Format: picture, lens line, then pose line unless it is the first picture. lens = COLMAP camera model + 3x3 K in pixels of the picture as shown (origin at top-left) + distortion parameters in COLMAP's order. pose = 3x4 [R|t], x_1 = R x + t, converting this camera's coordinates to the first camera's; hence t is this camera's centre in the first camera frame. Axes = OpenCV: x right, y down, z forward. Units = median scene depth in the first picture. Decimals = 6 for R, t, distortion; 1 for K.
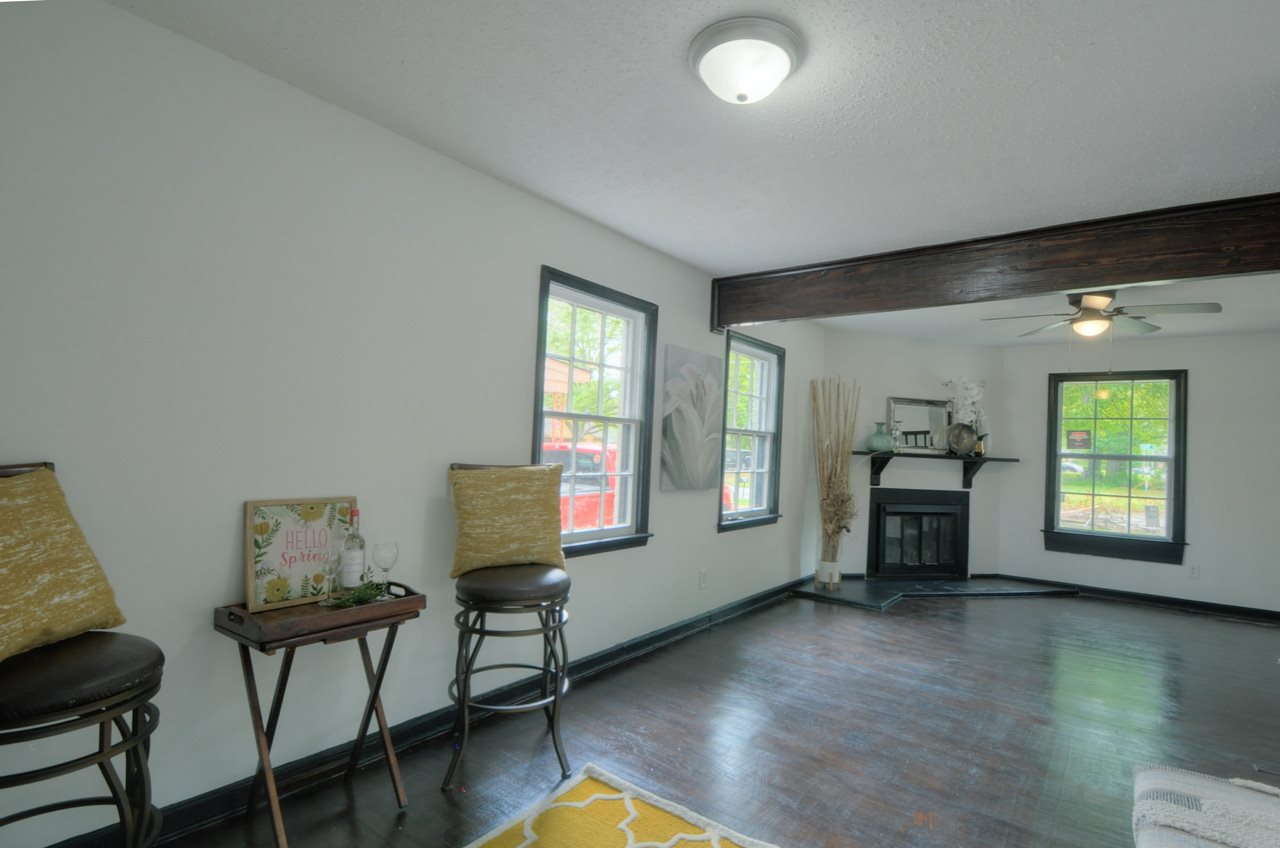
lens RADIAL K [[641.5, 0, 659.1], [0, 641.5, 429.4], [0, 0, 1]] dist [-0.000291, -0.000295]
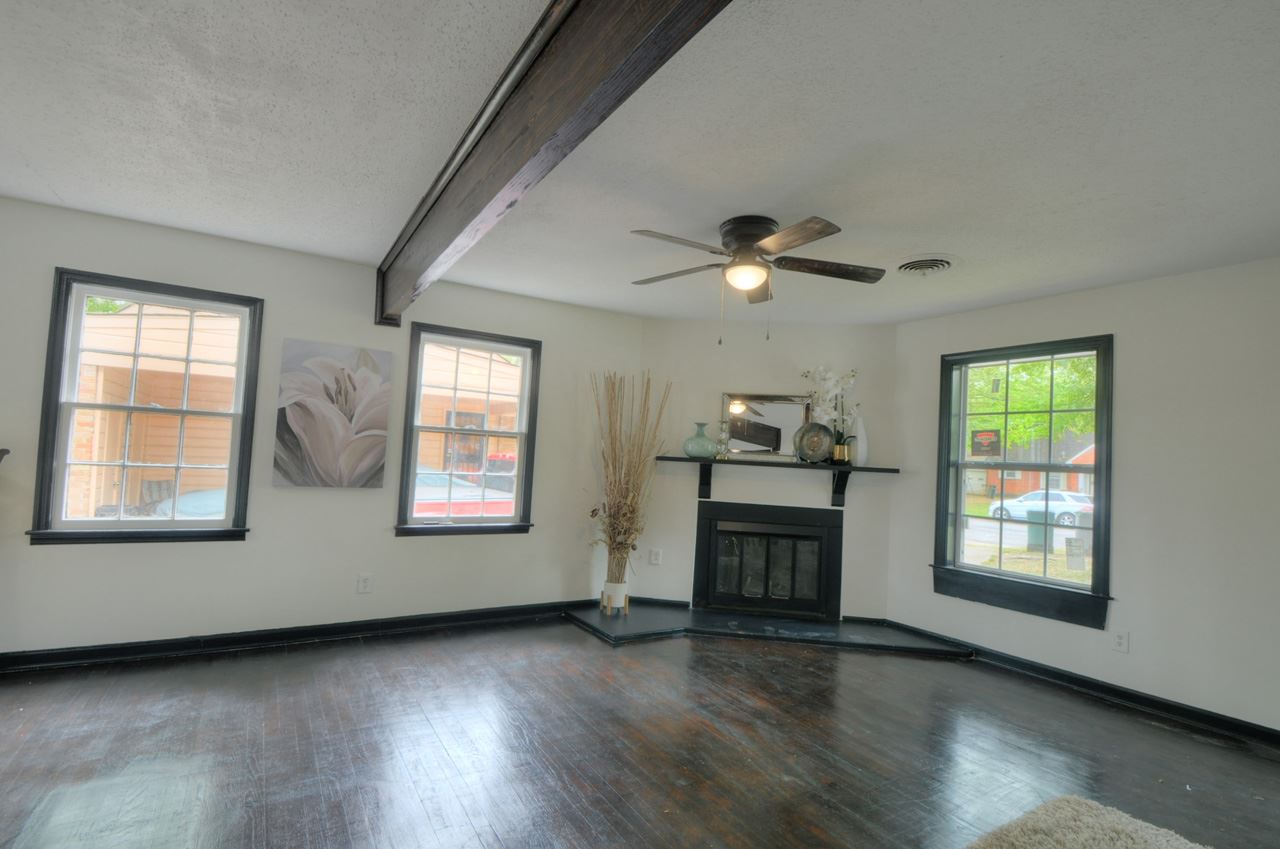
lens RADIAL K [[626.9, 0, 653.7], [0, 626.9, 433.5], [0, 0, 1]] dist [0.002194, -0.000347]
pose [[0.926975, -0.010816, -0.374966, 0.614010], [-0.001067, 0.999504, -0.031468, 0.030078], [0.375120, 0.029570, 0.926504, 0.218992]]
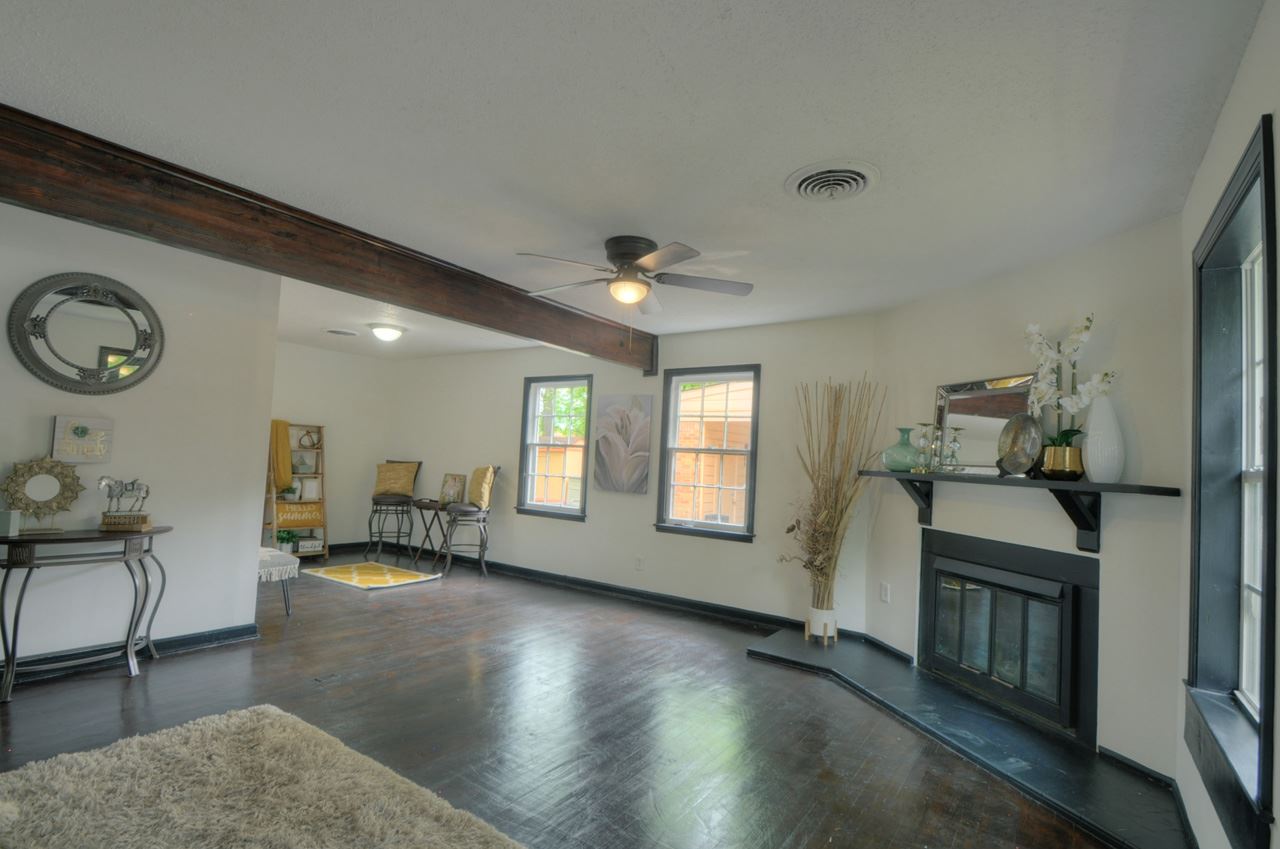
lens RADIAL K [[630.2, 0, 608.9], [0, 630.2, 428.0], [0, 0, 1]] dist [-0.001290, -0.000558]
pose [[-0.037837, -0.092382, -0.995004, 1.043469], [-0.021396, 0.995564, -0.091621, 0.057968], [0.999055, 0.017822, -0.039646, 0.737774]]
